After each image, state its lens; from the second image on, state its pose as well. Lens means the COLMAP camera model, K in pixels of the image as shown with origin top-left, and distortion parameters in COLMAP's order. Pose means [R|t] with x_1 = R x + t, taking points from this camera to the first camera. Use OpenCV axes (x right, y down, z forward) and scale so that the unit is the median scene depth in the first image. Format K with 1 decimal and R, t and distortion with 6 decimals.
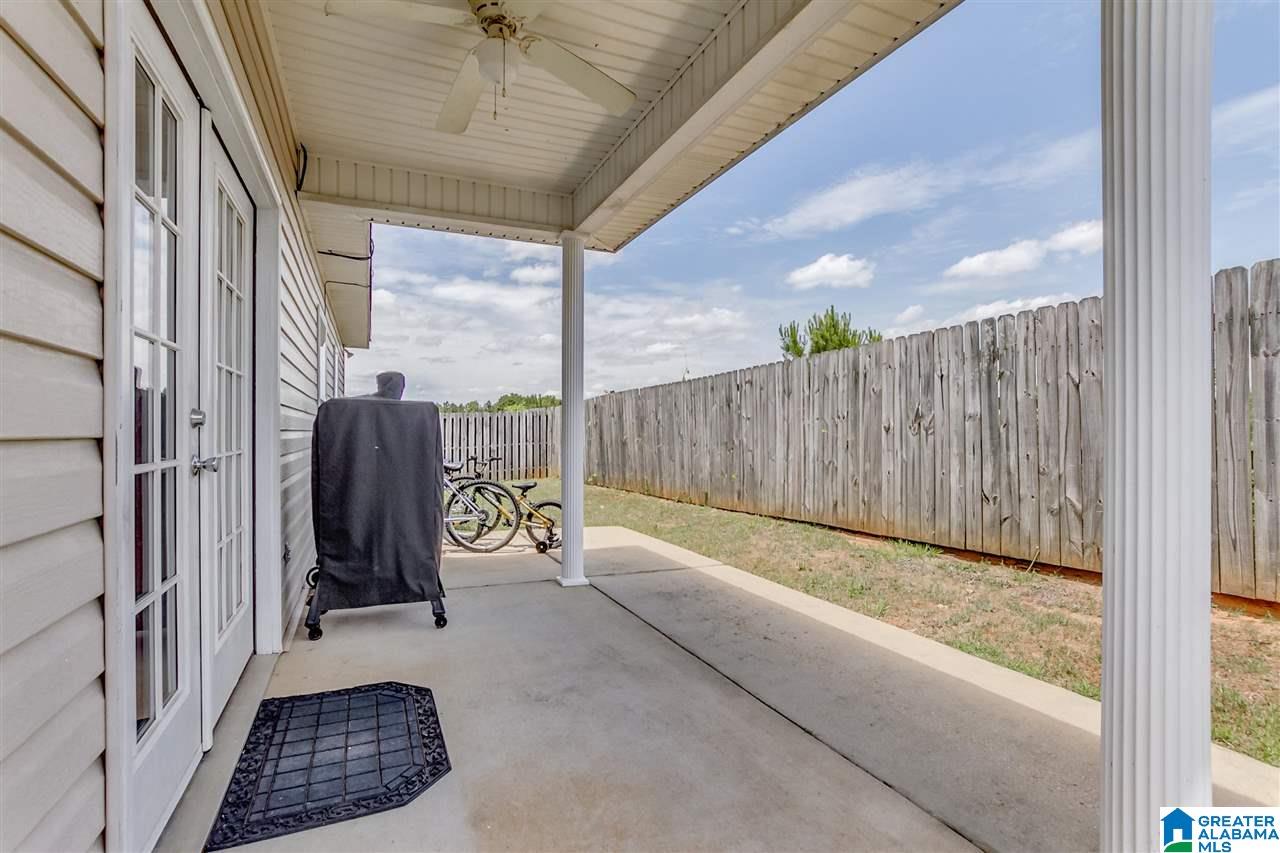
lens RADIAL K [[596.4, 0, 644.3], [0, 596.4, 431.3], [0, 0, 1]] dist [-0.016856, 0.001153]
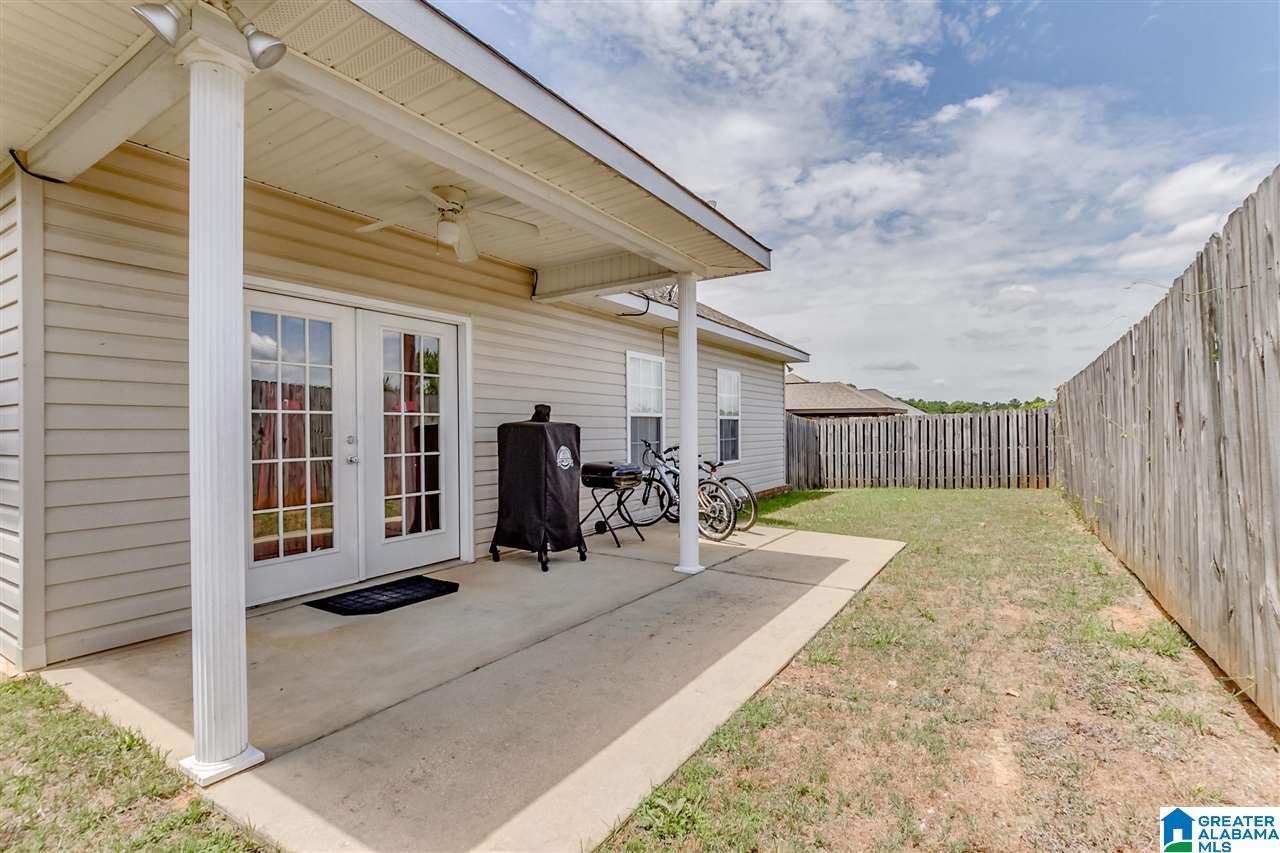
lens RADIAL K [[596.4, 0, 644.3], [0, 596.4, 431.3], [0, 0, 1]] dist [-0.016856, 0.001153]
pose [[0.547903, -0.004755, -0.836528, 0.987771], [0.007168, 0.999974, -0.000989, -0.024074], [0.836511, -0.005455, 0.547923, 0.342846]]
